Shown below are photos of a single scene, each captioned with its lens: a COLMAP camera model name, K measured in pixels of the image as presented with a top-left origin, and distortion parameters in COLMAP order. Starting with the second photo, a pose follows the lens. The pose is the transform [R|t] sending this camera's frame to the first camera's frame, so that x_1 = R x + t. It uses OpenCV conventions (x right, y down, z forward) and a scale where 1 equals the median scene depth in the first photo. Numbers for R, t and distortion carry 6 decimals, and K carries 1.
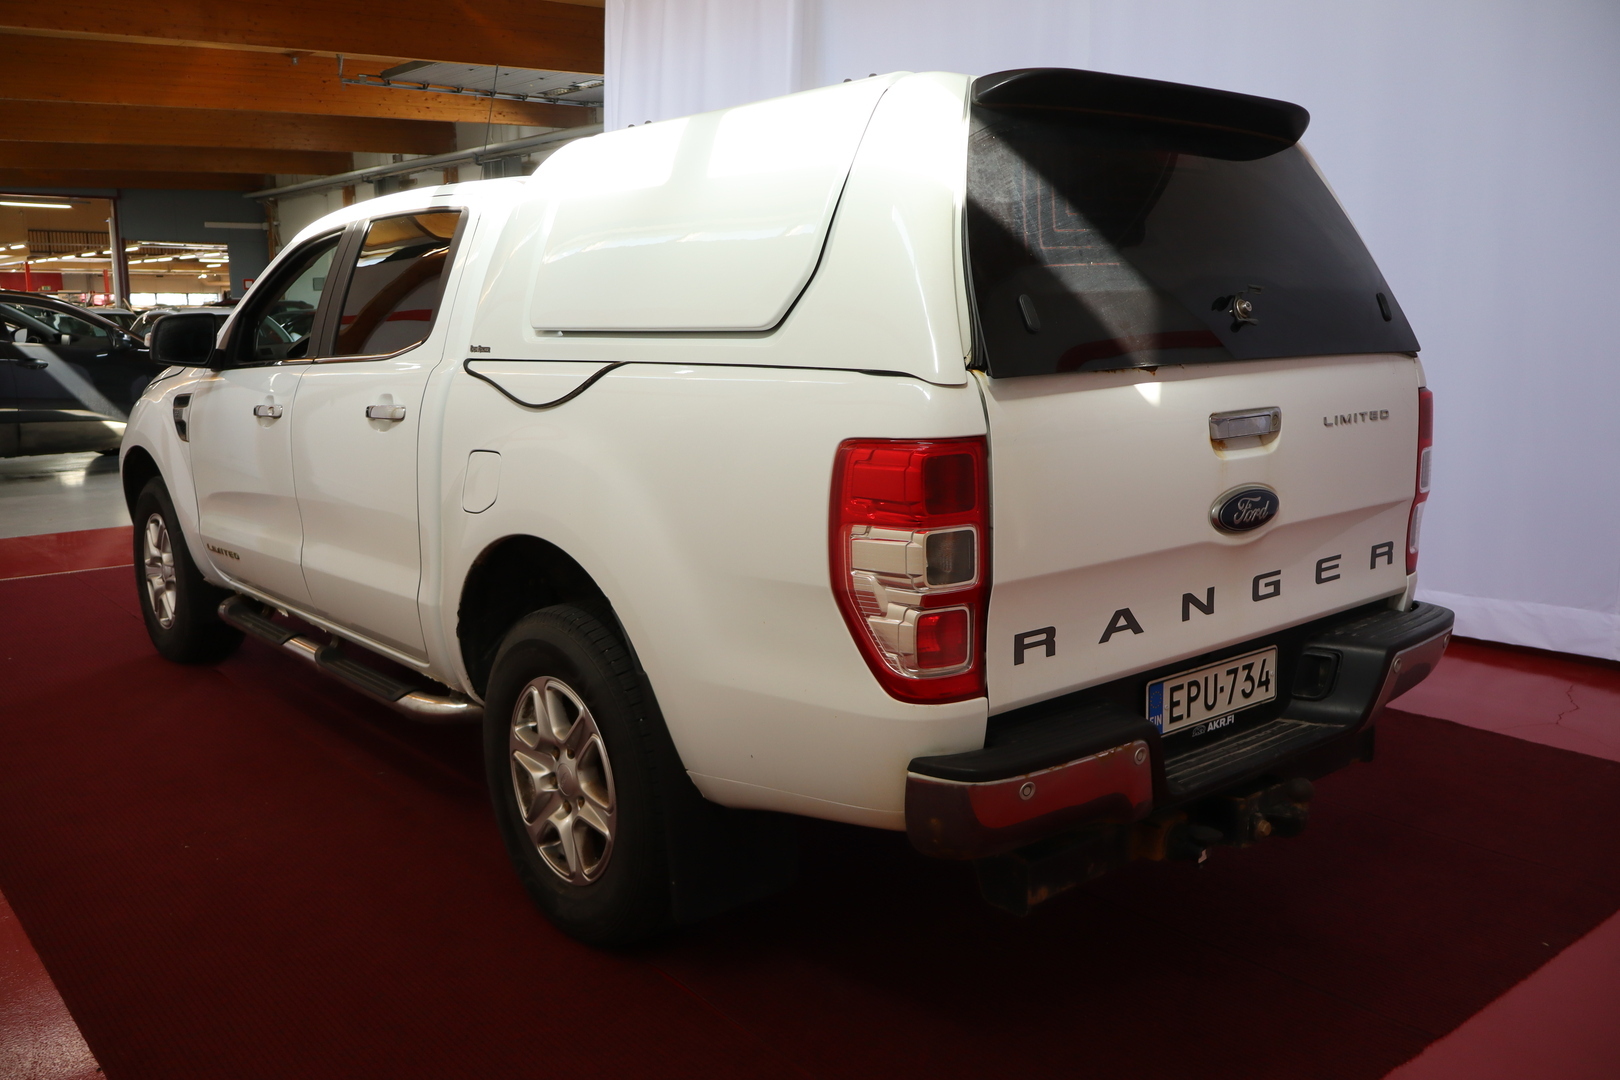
lens RADIAL K [[1390.7, 0, 808.6], [0, 1390.7, 538.3], [0, 0, 1]] dist [0.000232, 0.003100]
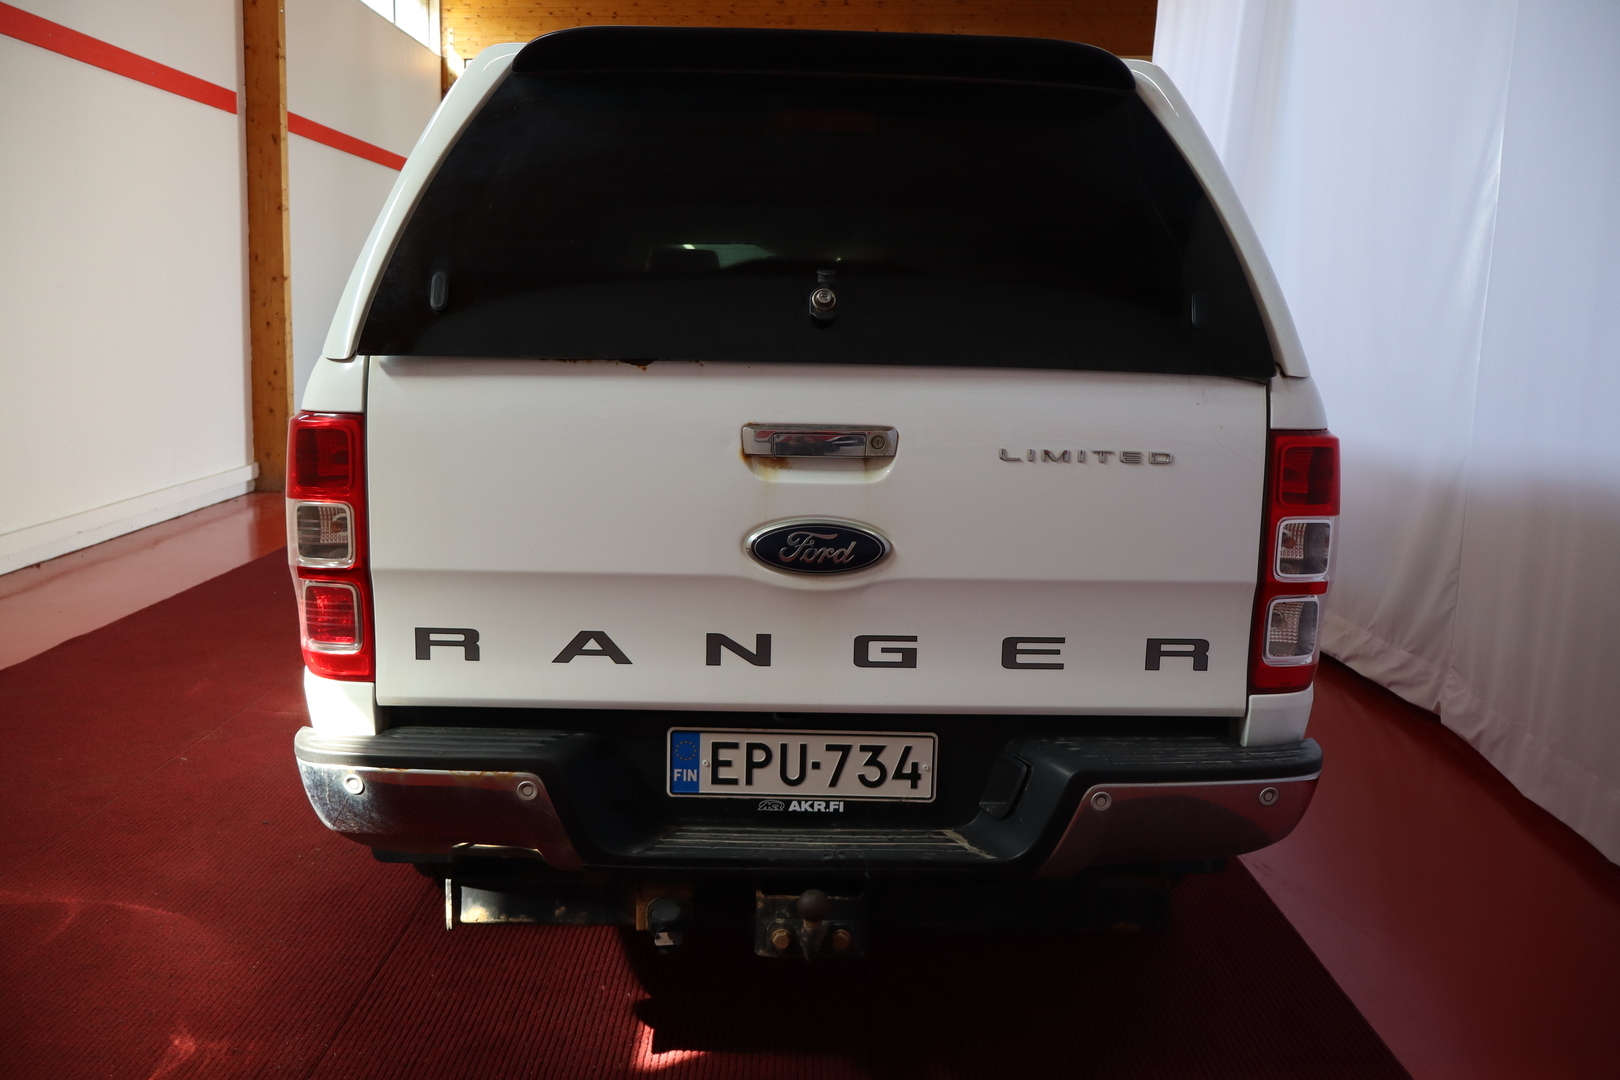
lens RADIAL K [[1390.7, 0, 809.2], [0, 1390.7, 539.3], [0, 0, 1]] dist [0.000232, 0.003100]
pose [[0.770094, 0.129528, -0.624643, 0.804720], [-0.138574, 0.989755, 0.034396, -0.051792], [0.622698, 0.060071, 0.780153, 0.358266]]
